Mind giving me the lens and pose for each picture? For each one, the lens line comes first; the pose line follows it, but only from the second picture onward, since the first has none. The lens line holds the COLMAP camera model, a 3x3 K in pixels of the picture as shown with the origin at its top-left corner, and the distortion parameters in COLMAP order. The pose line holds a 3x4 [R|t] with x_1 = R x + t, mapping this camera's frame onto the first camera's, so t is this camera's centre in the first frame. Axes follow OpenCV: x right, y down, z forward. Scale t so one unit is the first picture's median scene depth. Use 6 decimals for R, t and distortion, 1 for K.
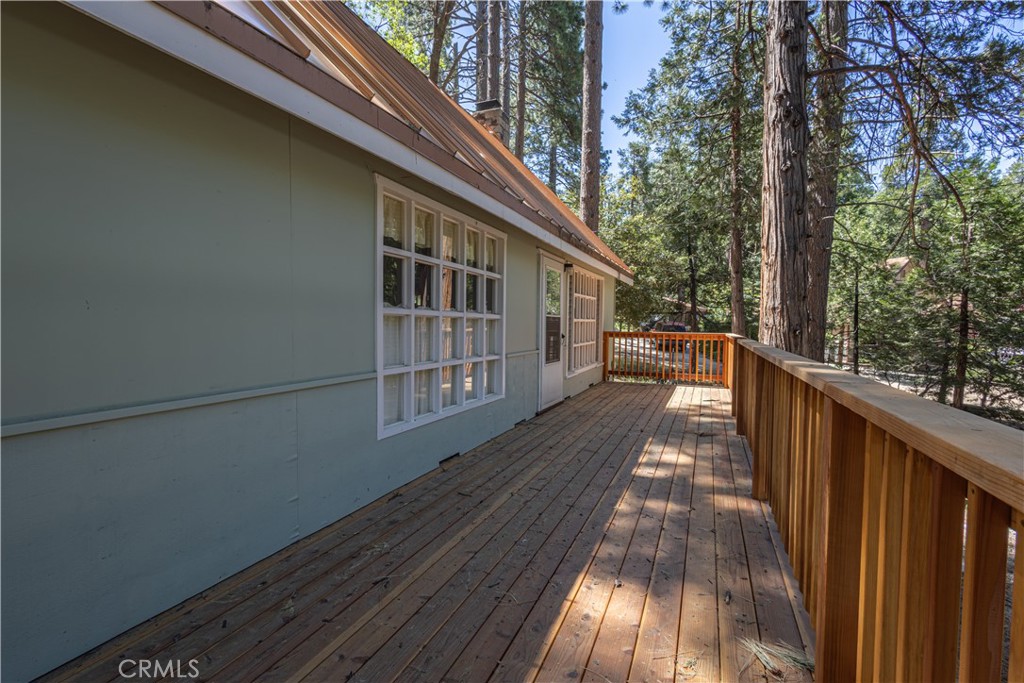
lens RADIAL K [[470.4, 0, 513.3], [0, 470.4, 345.1], [0, 0, 1]] dist [0.017158, -0.003584]
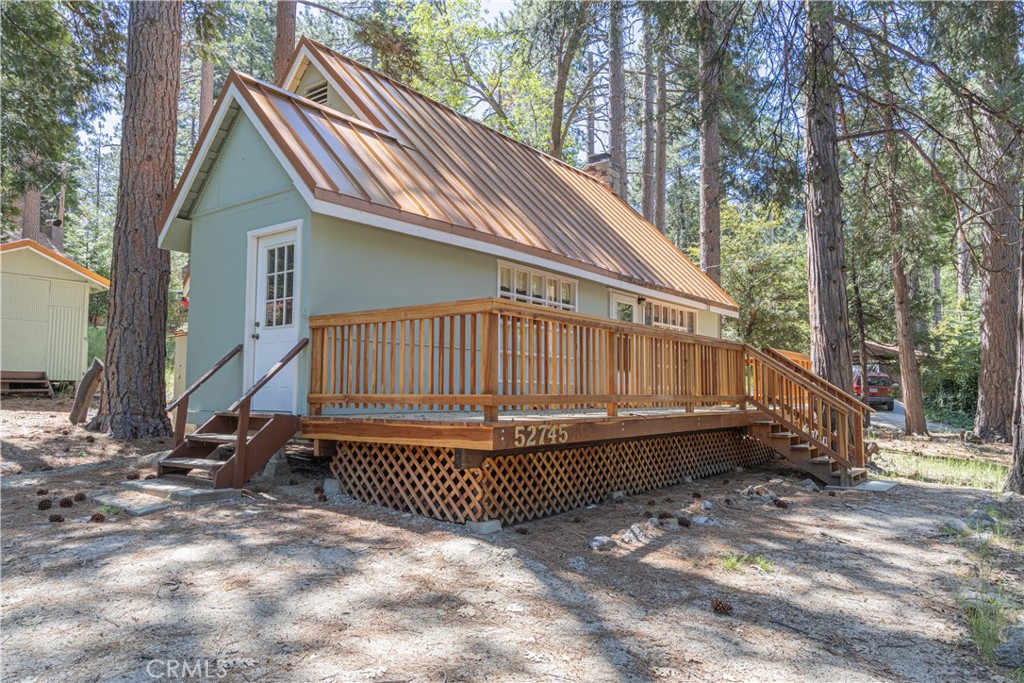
lens RADIAL K [[703.6, 0, 511.7], [0, 703.6, 341.9], [0, 0, 1]] dist [-0.002117, -0.000840]
pose [[0.966244, -0.026325, -0.256281, 0.265650], [-0.006703, 0.991860, -0.127154, 0.192592], [0.257542, 0.124580, 0.958202, -0.915195]]
